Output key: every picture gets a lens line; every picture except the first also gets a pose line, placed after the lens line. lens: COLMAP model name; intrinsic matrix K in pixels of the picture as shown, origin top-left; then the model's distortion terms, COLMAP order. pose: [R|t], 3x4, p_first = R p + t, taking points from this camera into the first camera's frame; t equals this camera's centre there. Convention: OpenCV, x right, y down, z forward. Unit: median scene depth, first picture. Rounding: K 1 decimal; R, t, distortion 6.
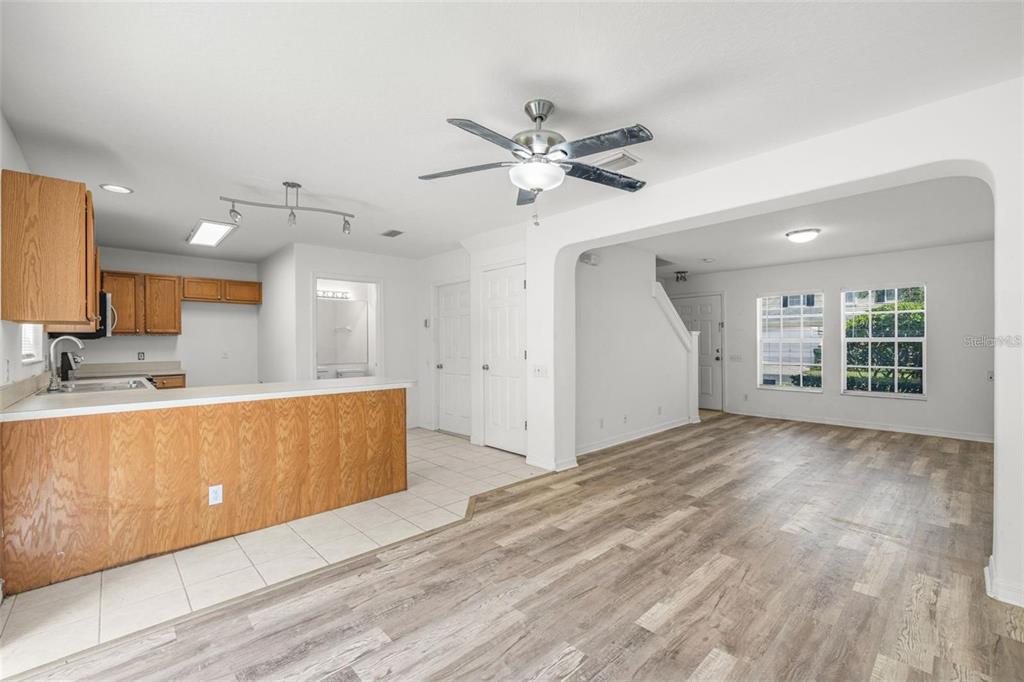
lens RADIAL K [[431.1, 0, 506.7], [0, 431.1, 340.2], [0, 0, 1]] dist [-0.011003, 0.000098]
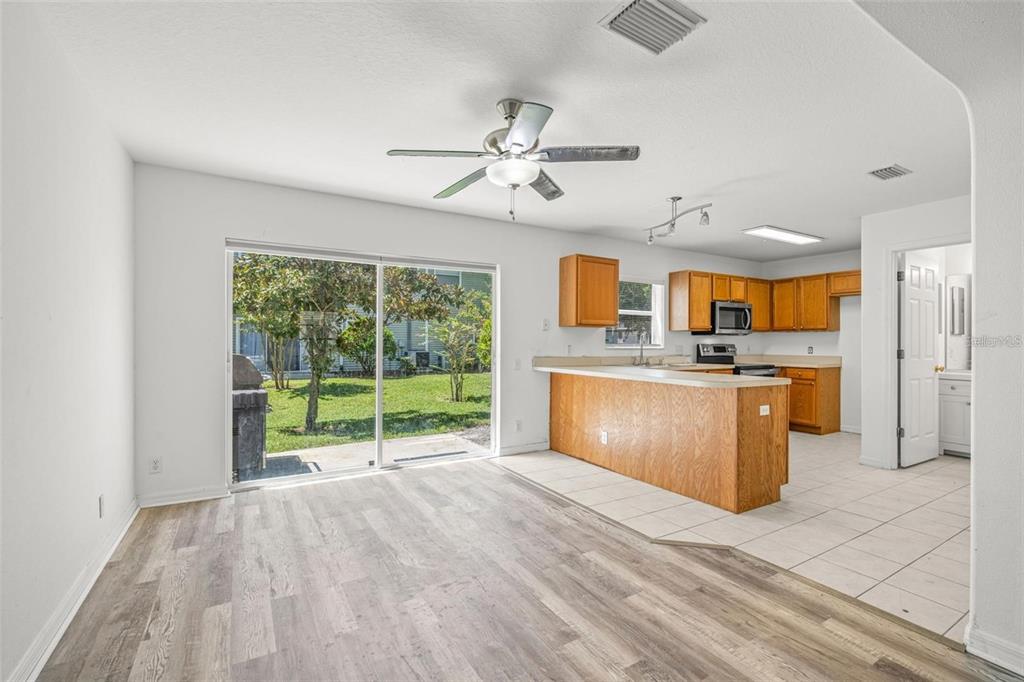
lens RADIAL K [[449.0, 0, 516.0], [0, 449.0, 340.8], [0, 0, 1]] dist [-0.002970, -0.000954]
pose [[-0.189442, 0.005049, -0.981879, 0.559257], [0.000861, 0.999987, 0.004976, 0.007616], [0.981892, 0.000098, -0.189444, 0.600945]]
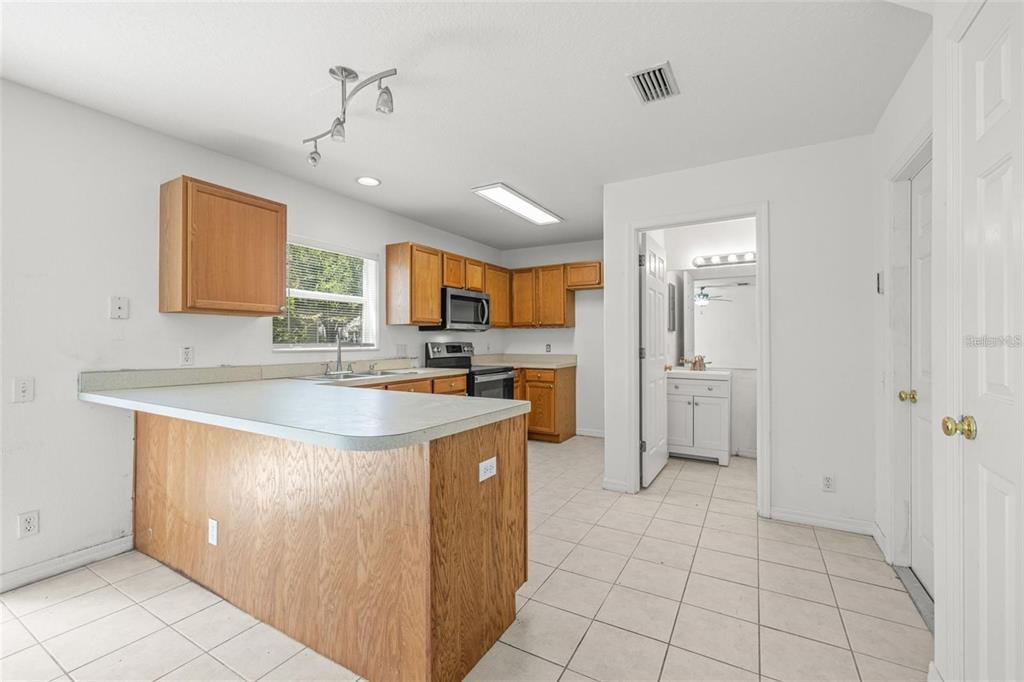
lens RADIAL K [[431.1, 0, 508.4], [0, 431.1, 339.7], [0, 0, 1]] dist [-0.011003, 0.000098]
pose [[0.304387, 0.005963, -0.952530, 0.118412], [0.003033, 0.999969, 0.007230, 0.011101], [0.952544, -0.005089, 0.304359, 0.766590]]
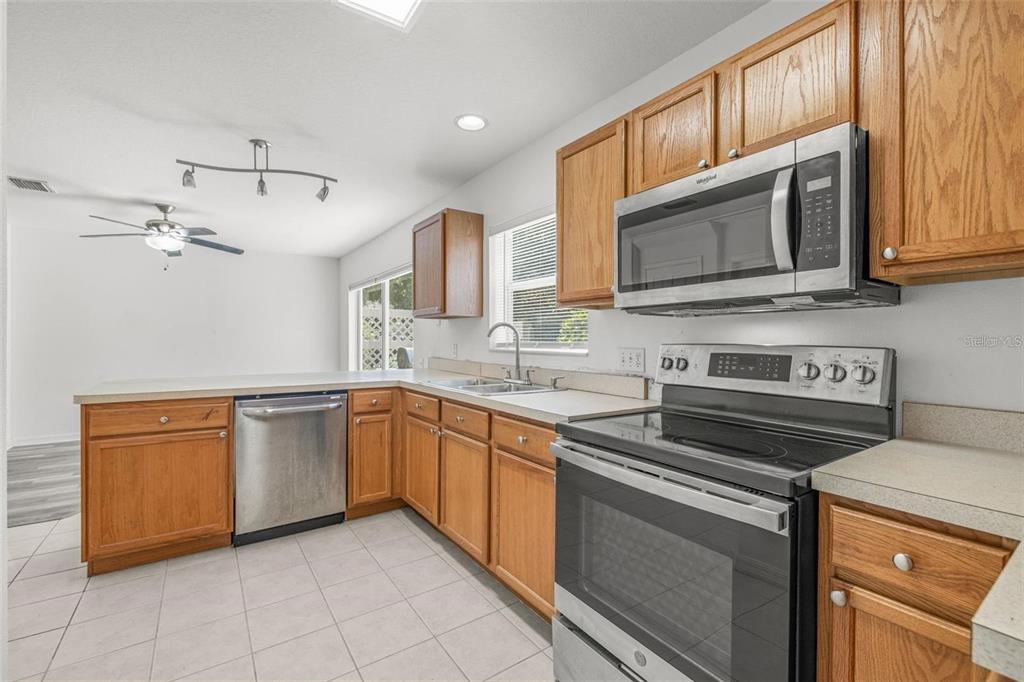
lens RADIAL K [[431.1, 0, 512.4], [0, 431.1, 339.0], [0, 0, 1]] dist [-0.011003, 0.000098]
pose [[-0.994071, 0.018806, 0.107095, -0.817638], [0.019152, 0.999814, 0.002205, 0.016581], [-0.107034, 0.004243, -0.994246, 1.330233]]
